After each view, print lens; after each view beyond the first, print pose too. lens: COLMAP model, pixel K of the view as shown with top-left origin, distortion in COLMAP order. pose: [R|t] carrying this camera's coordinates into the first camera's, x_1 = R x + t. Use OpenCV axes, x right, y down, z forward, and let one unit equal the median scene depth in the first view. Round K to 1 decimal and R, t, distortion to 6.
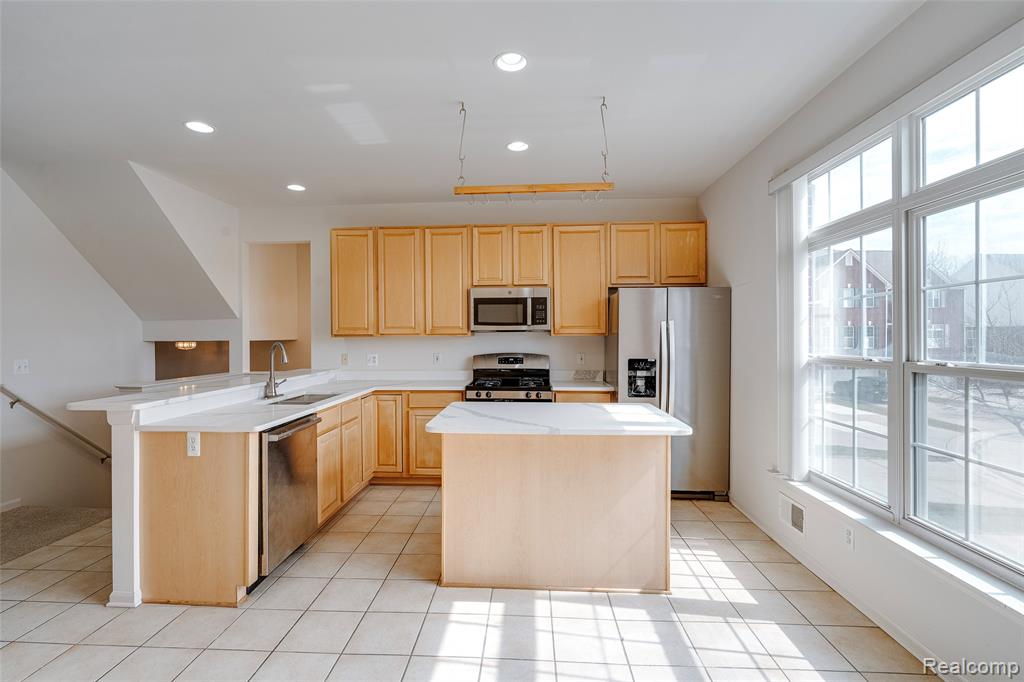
lens RADIAL K [[462.0, 0, 488.0], [0, 462.0, 341.2], [0, 0, 1]] dist [-0.005368, 0.000772]
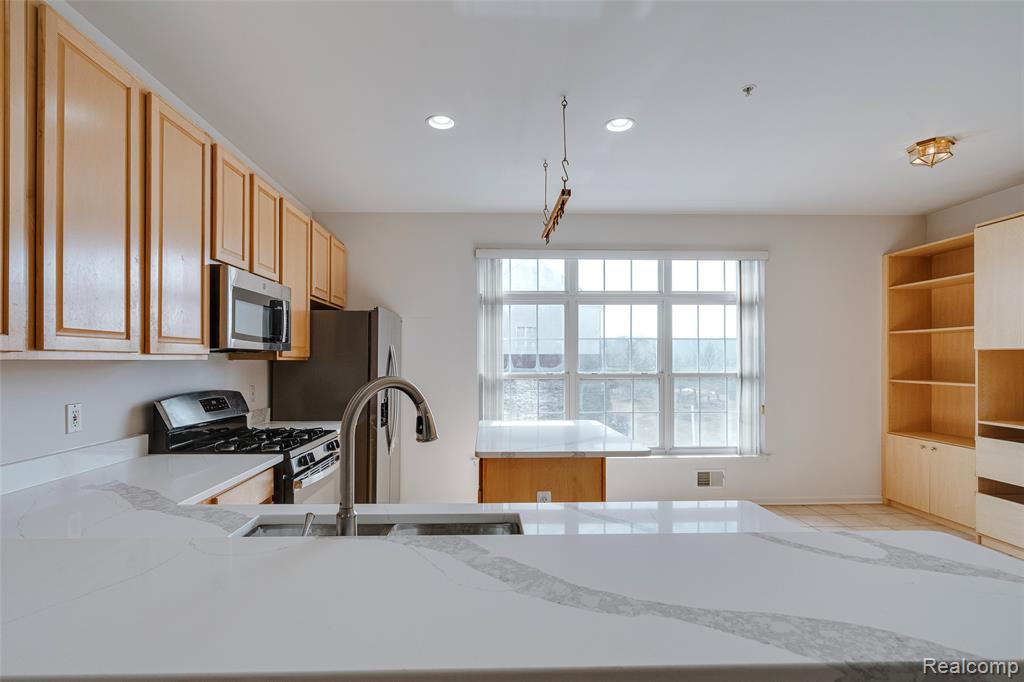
lens RADIAL K [[501.8, 0, 488.9], [0, 501.8, 358.1], [0, 0, 1]] dist [-0.006824, 0.000779]
pose [[-0.096580, 0.010037, 0.995275, -0.613391], [0.009686, 0.999911, -0.009144, -0.004734], [-0.995278, 0.008757, -0.096669, 0.768523]]
